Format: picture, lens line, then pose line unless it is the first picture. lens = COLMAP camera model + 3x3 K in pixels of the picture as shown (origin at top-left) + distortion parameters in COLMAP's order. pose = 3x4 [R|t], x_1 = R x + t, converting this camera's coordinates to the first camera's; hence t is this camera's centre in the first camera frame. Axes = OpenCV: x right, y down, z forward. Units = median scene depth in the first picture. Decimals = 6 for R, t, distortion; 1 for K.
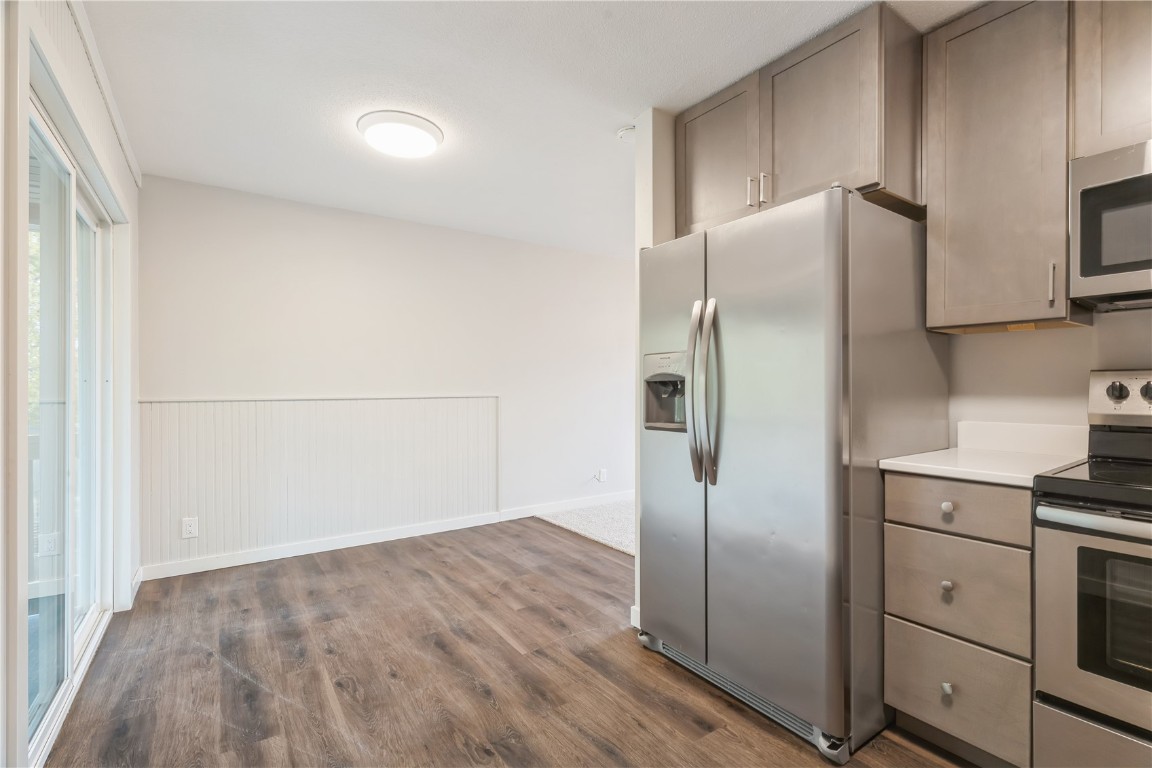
lens RADIAL K [[517.3, 0, 576.0], [0, 517.3, 384.0], [0, 0, 1]] dist [-0.015533, 0.009283]
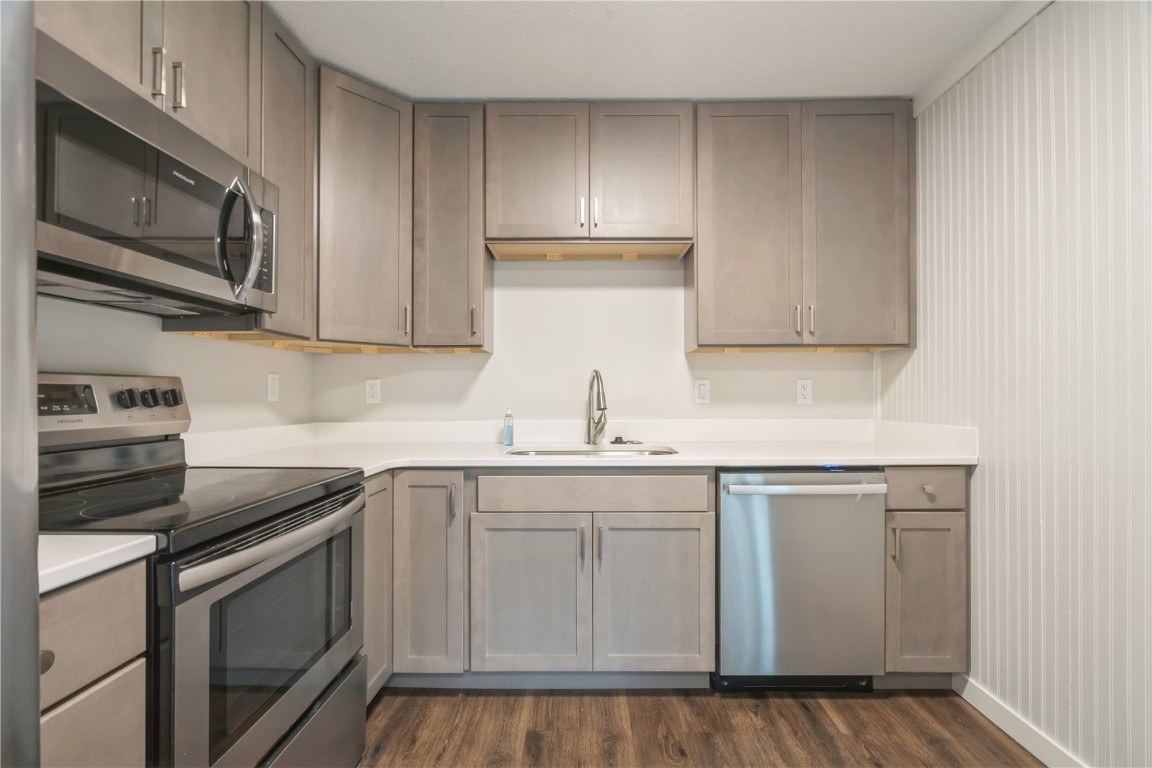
lens RADIAL K [[517.3, 0, 576.0], [0, 517.3, 384.0], [0, 0, 1]] dist [-0.015533, 0.009283]
pose [[-0.806820, 0.007661, 0.590748, 0.097347], [-0.001249, 0.999892, -0.014673, 0.003414], [-0.590796, -0.012576, -0.806723, 1.242799]]
